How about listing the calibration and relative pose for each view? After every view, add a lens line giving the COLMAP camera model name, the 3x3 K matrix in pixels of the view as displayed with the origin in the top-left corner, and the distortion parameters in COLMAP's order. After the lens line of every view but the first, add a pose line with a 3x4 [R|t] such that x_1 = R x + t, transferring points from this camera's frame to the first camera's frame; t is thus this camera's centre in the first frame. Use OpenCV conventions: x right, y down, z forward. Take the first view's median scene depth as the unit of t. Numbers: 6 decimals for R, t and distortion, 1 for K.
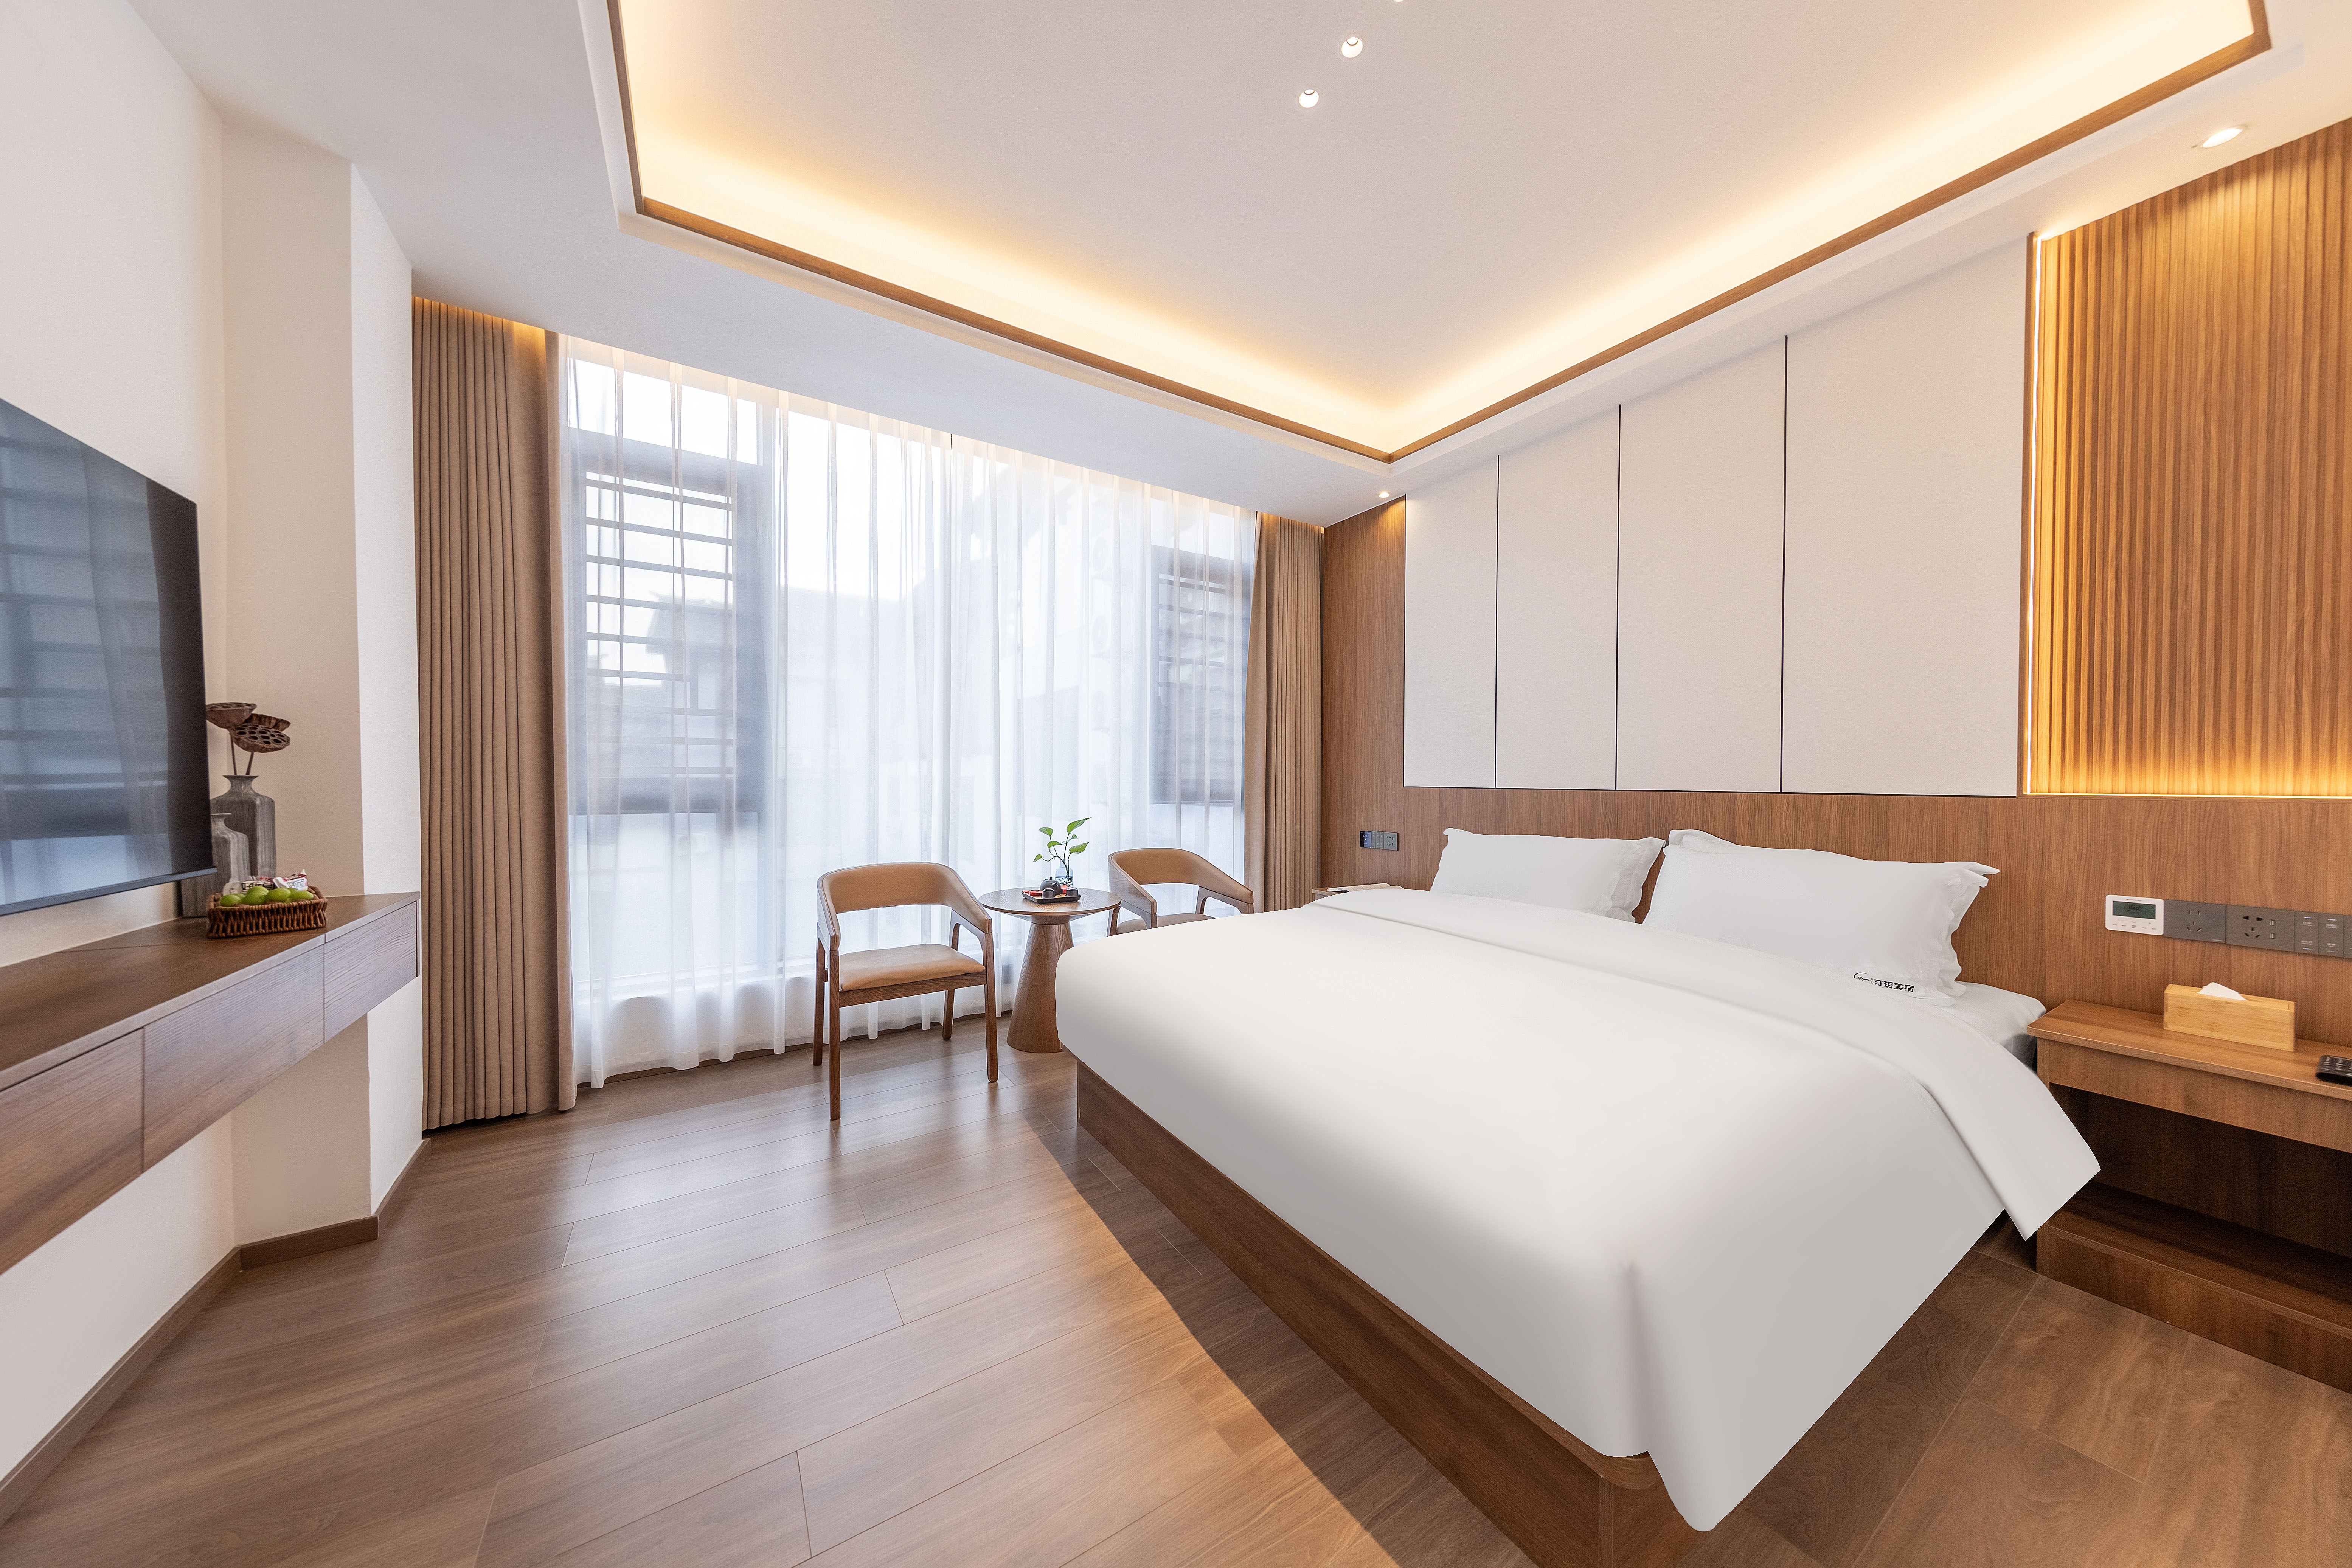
lens RADIAL K [[784.6, 0, 1176.0], [0, 784.6, 784.0], [0, 0, 1]] dist [0.000787, 0.000063]
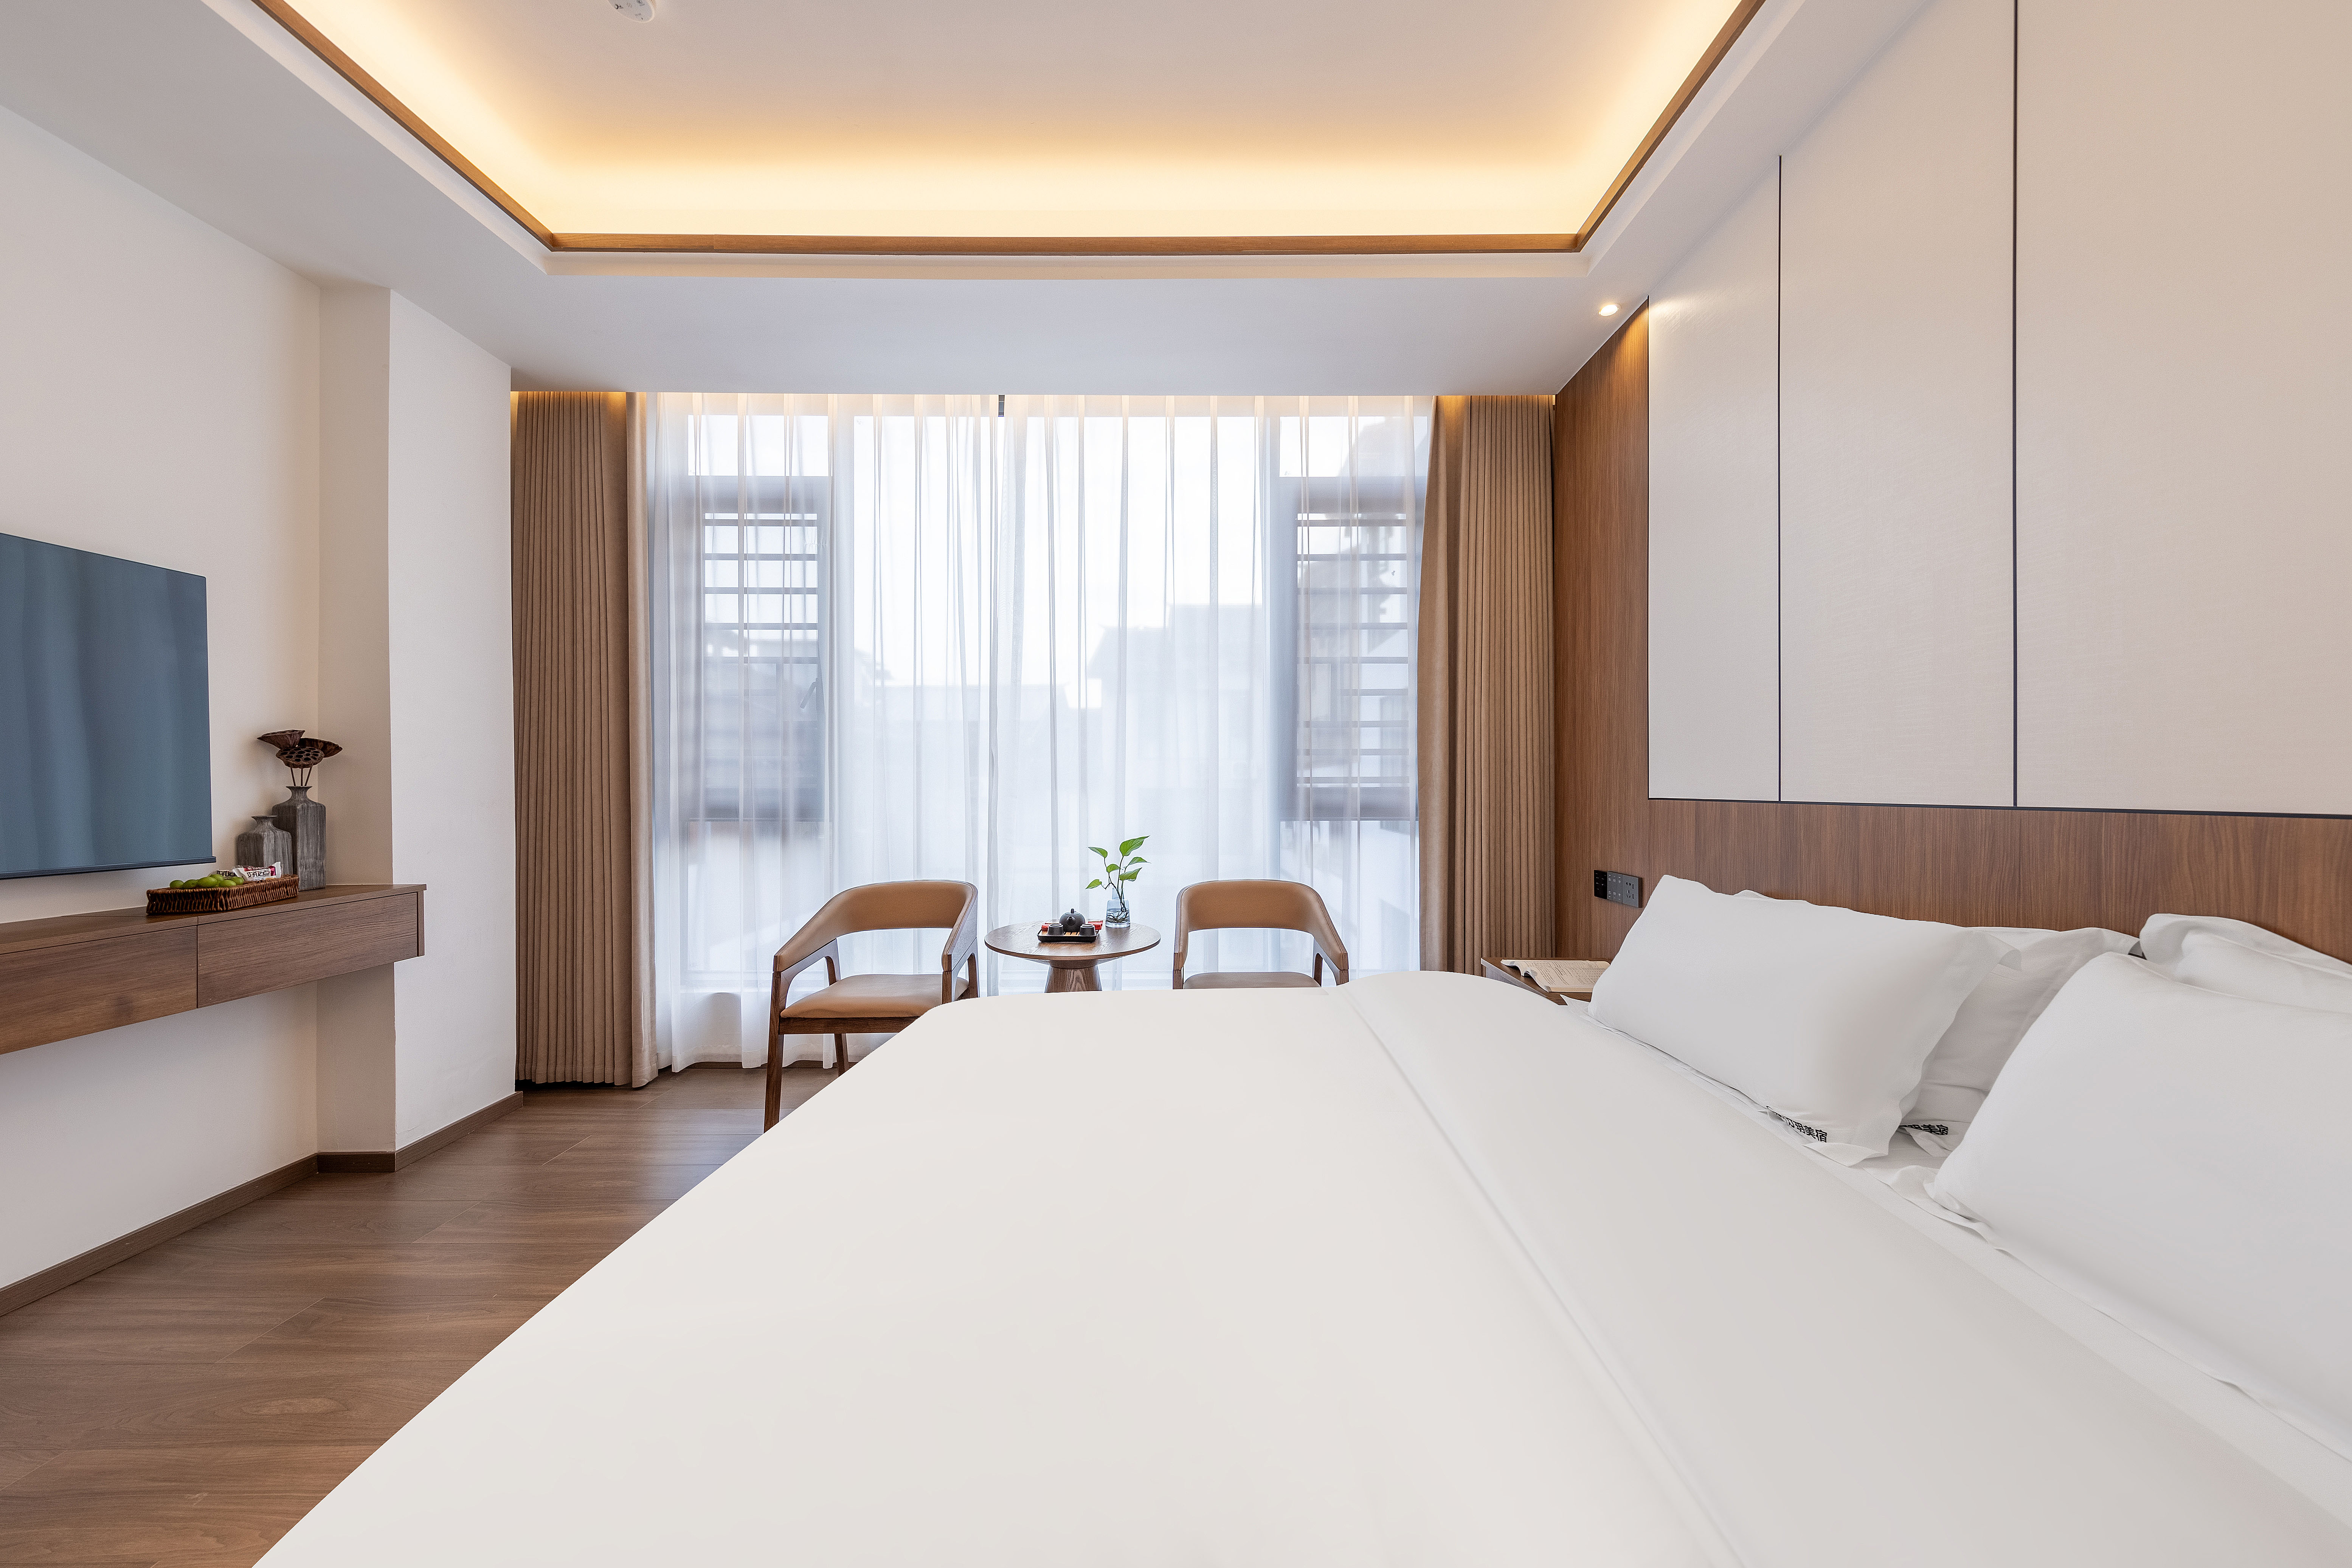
lens RADIAL K [[824.0, 0, 1176.0], [0, 824.0, 784.0], [0, 0, 1]] dist [-0.000090, -0.000024]
pose [[0.833247, -0.006404, -0.552864, 0.406363], [-0.000314, 0.999927, -0.012055, 0.000585], [0.552901, 0.010218, 0.833184, 0.361119]]
